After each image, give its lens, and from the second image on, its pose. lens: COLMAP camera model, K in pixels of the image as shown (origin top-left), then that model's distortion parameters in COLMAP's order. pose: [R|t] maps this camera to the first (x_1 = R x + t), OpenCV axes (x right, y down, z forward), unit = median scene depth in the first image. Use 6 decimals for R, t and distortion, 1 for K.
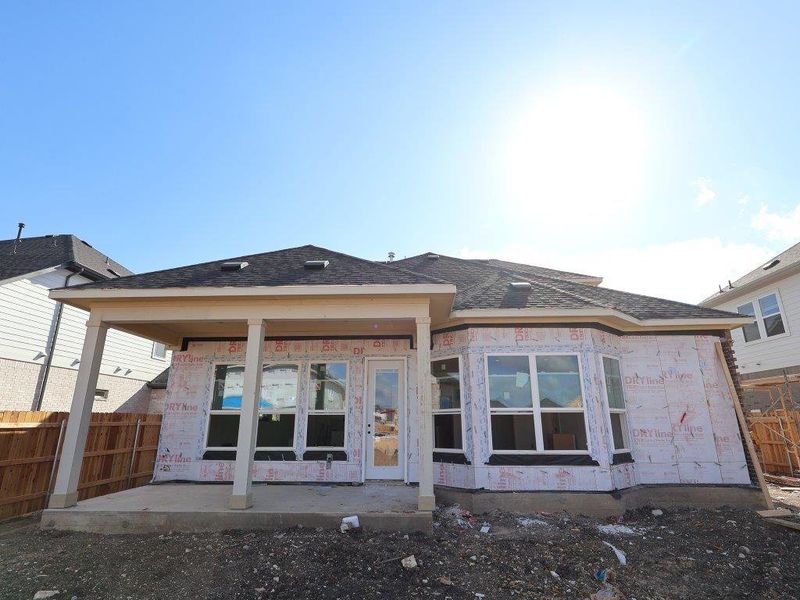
lens RADIAL K [[420.9, 0, 401.8], [0, 420.9, 304.0], [0, 0, 1]] dist [-0.009291, 0.004407]
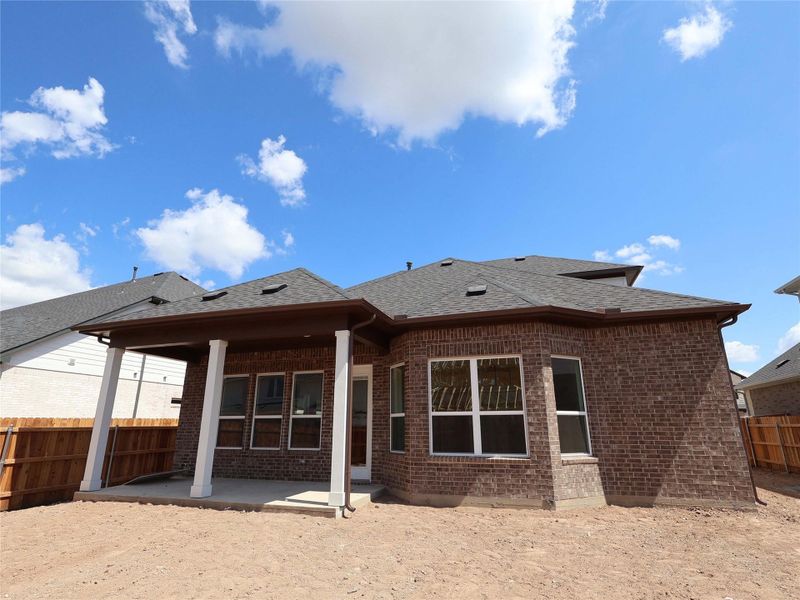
lens RADIAL K [[420.9, 0, 404.0], [0, 420.9, 299.5], [0, 0, 1]] dist [-0.009291, 0.004407]
pose [[0.965016, -0.077162, -0.250580, 0.267853], [0.072638, 0.996986, -0.027265, -0.004315], [0.251928, 0.008109, 0.967712, -0.015826]]
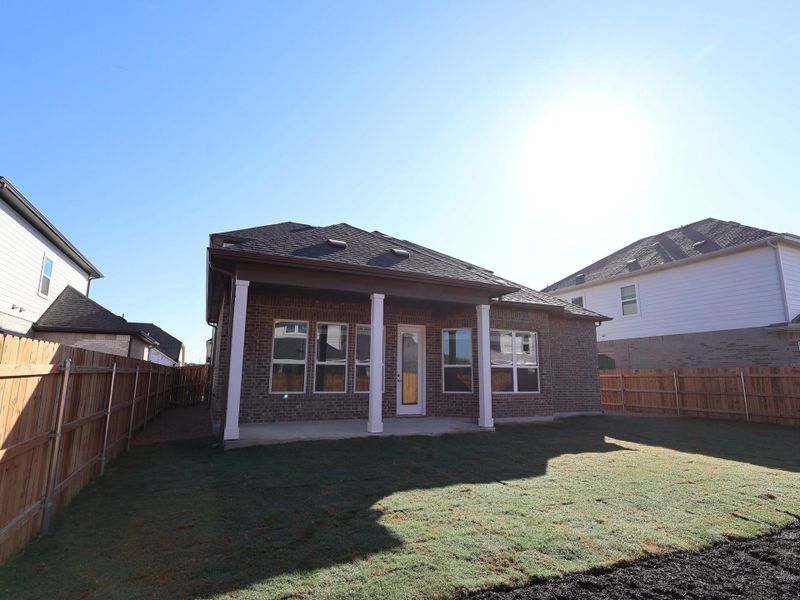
lens RADIAL K [[420.9, 0, 399.9], [0, 420.9, 311.1], [0, 0, 1]] dist [-0.009291, 0.004407]
pose [[0.887670, 0.080819, 0.453332, -0.488050], [-0.135834, 0.986628, 0.090081, -0.021651], [-0.439990, -0.141540, 0.886778, -0.103218]]
